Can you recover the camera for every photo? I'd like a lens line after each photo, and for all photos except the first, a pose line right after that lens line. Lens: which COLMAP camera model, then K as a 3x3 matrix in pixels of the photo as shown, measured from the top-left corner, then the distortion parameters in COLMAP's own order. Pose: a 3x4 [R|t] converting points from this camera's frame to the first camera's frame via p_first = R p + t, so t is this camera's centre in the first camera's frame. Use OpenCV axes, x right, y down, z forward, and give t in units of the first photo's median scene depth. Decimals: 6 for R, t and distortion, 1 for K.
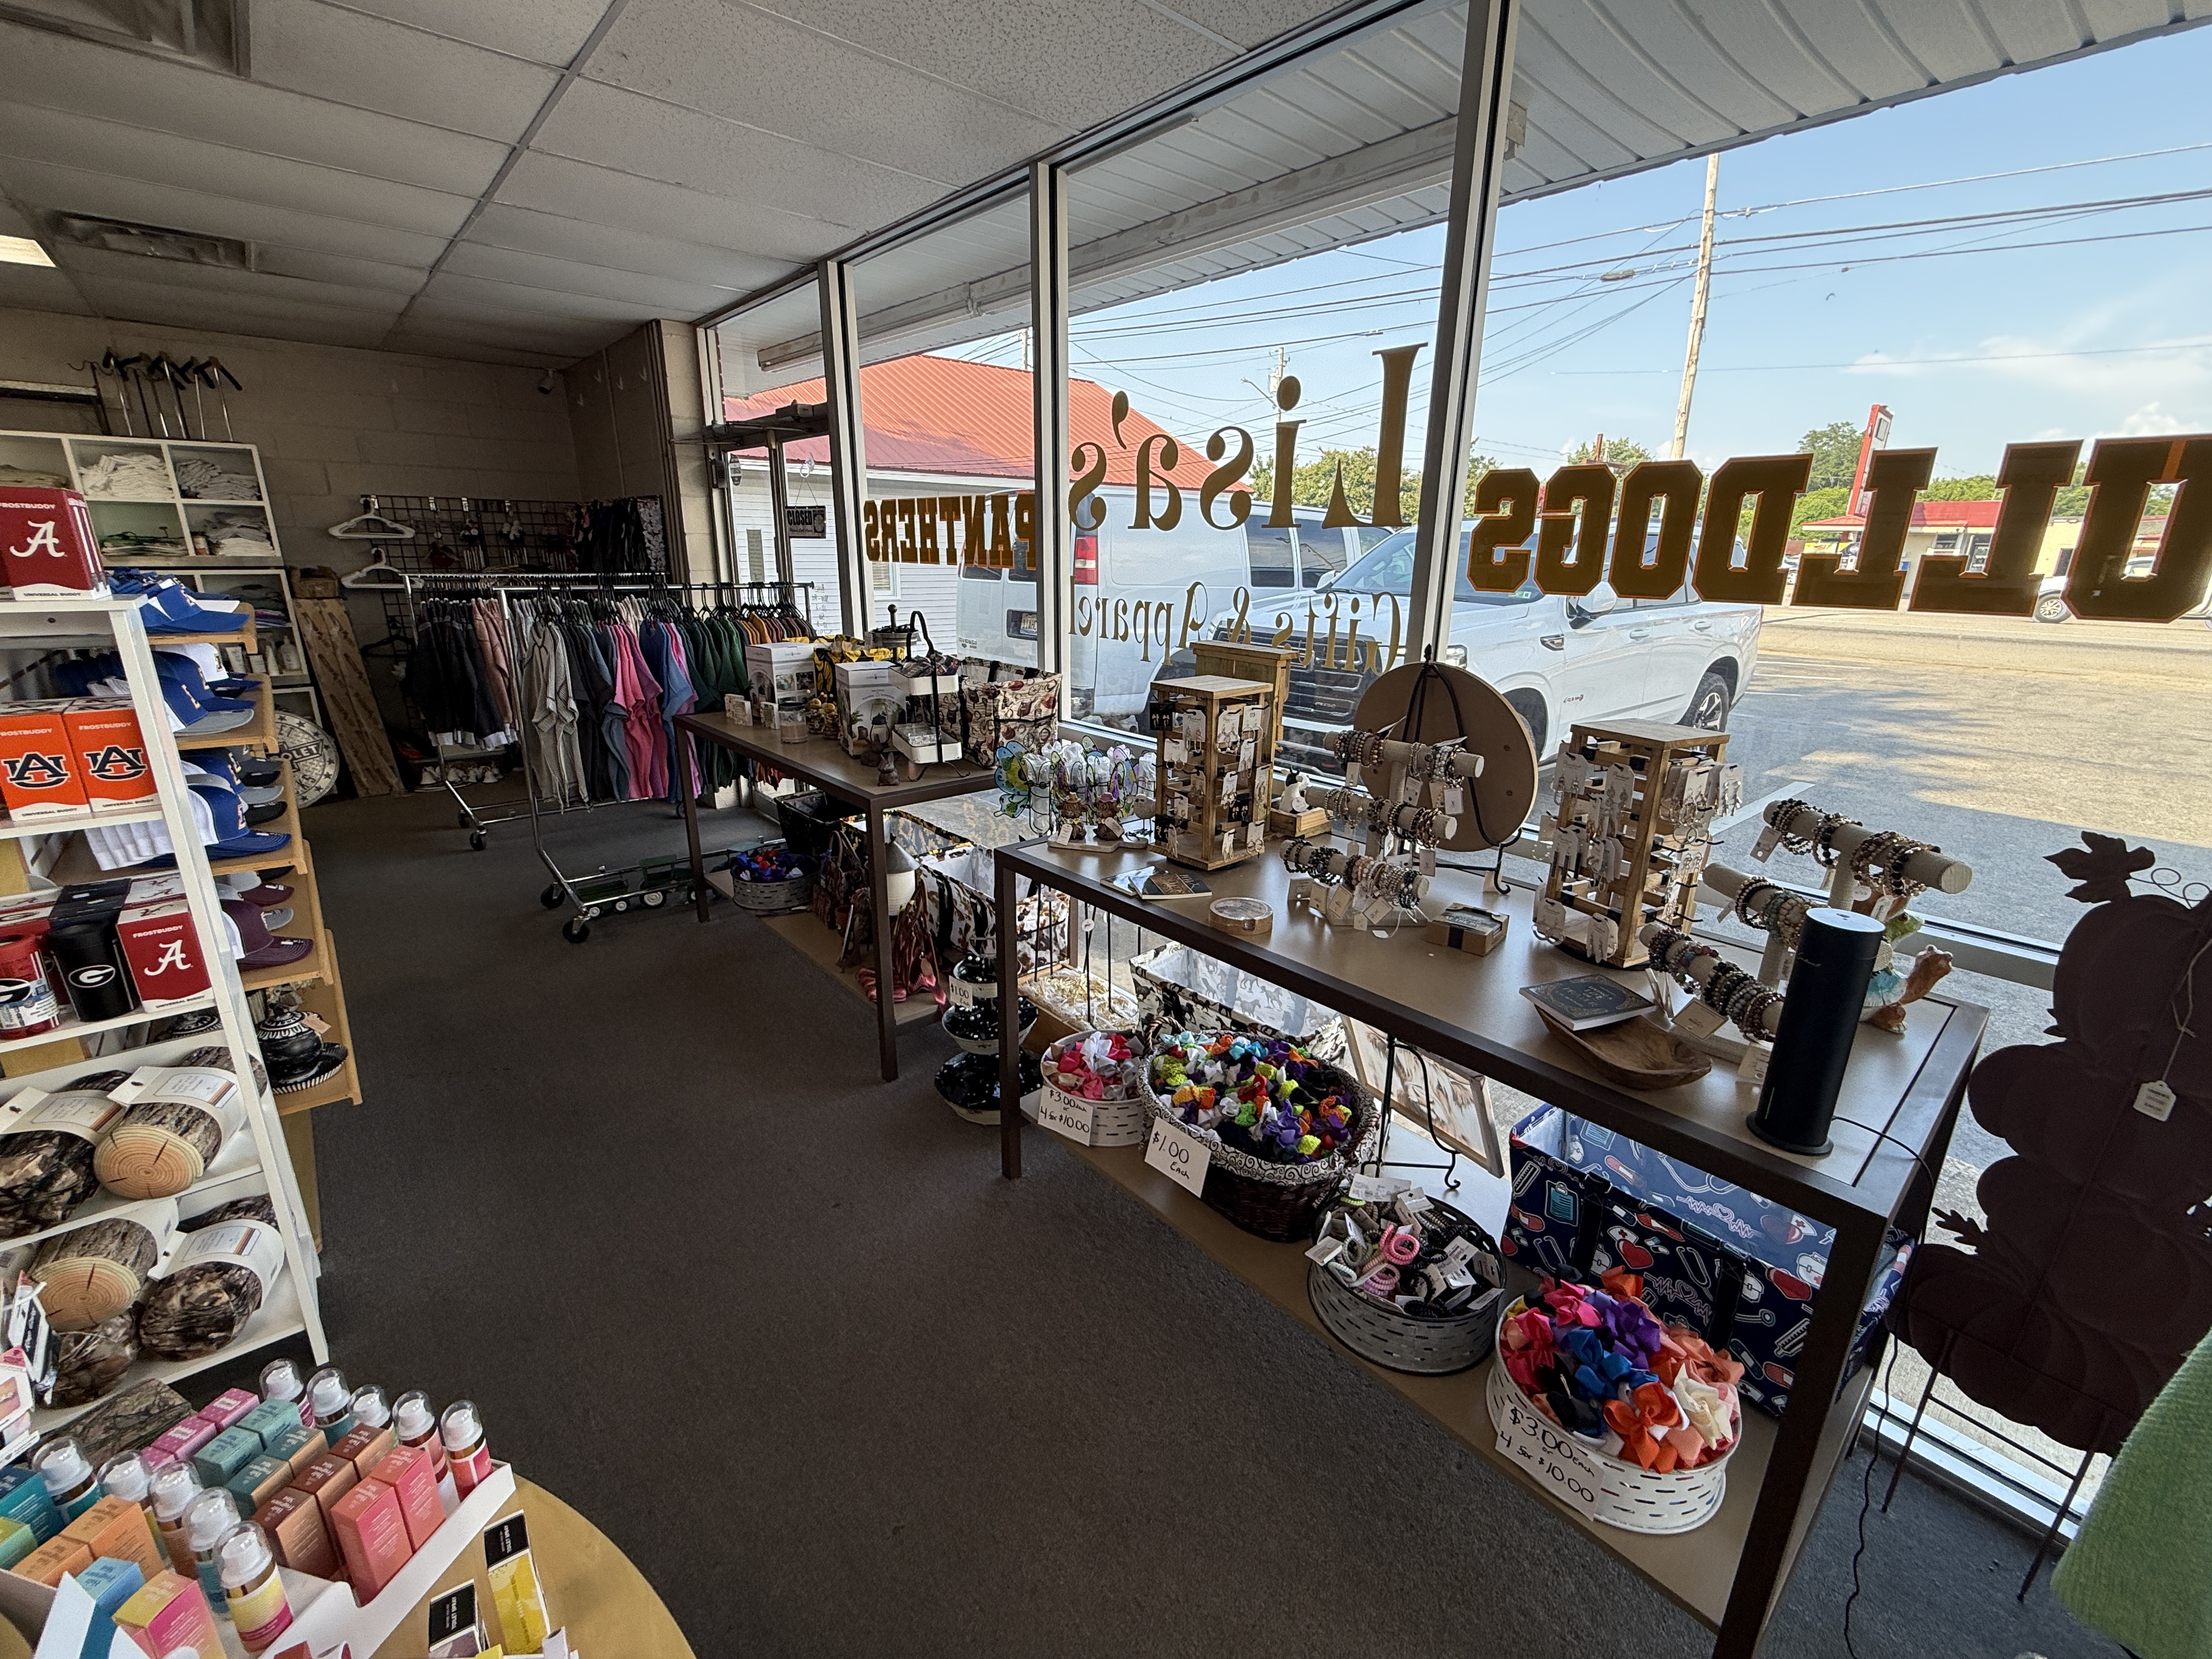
lens RADIAL K [[895.3, 0, 1106.0], [0, 895.3, 829.5], [0, 0, 1]] dist [0.001598, 0.000693]
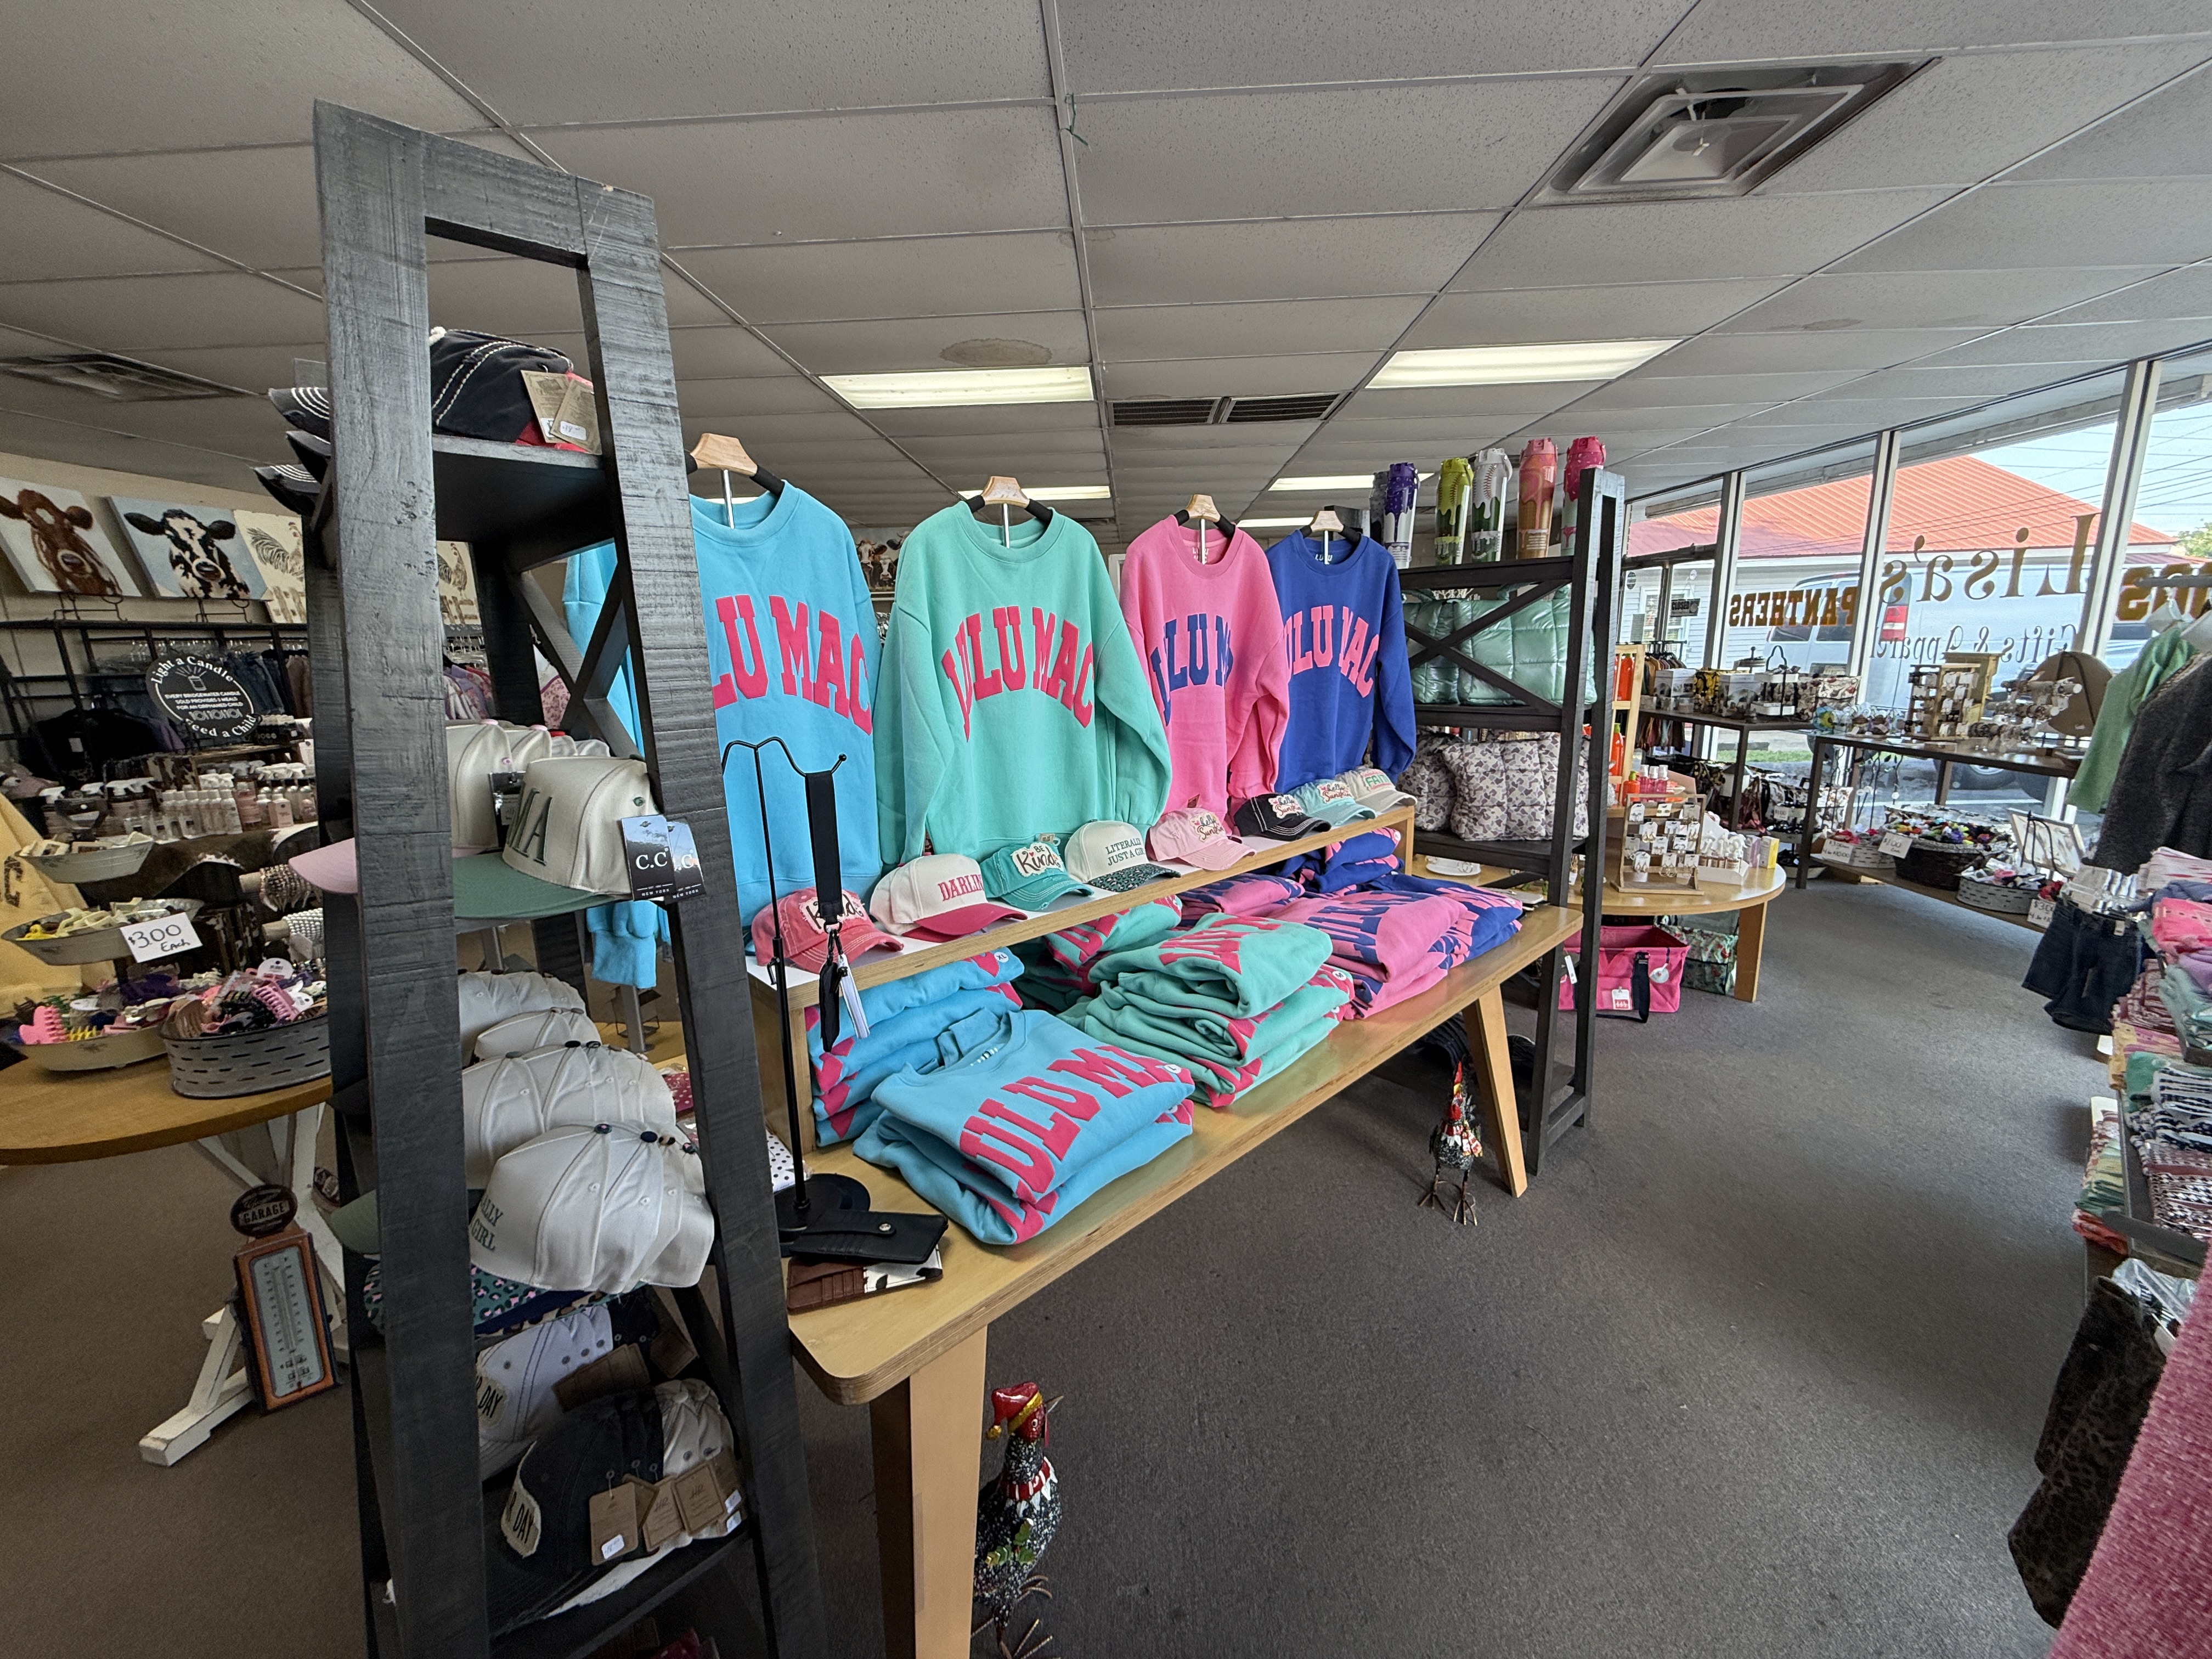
lens RADIAL K [[895.3, 0, 1106.0], [0, 895.3, 829.5], [0, 0, 1]] dist [0.001598, 0.000693]
pose [[0.736408, 0.107451, -0.667950, 0.078170], [-0.167379, 0.985550, -0.025991, 0.474292], [0.655506, 0.130941, 0.743752, -1.468425]]
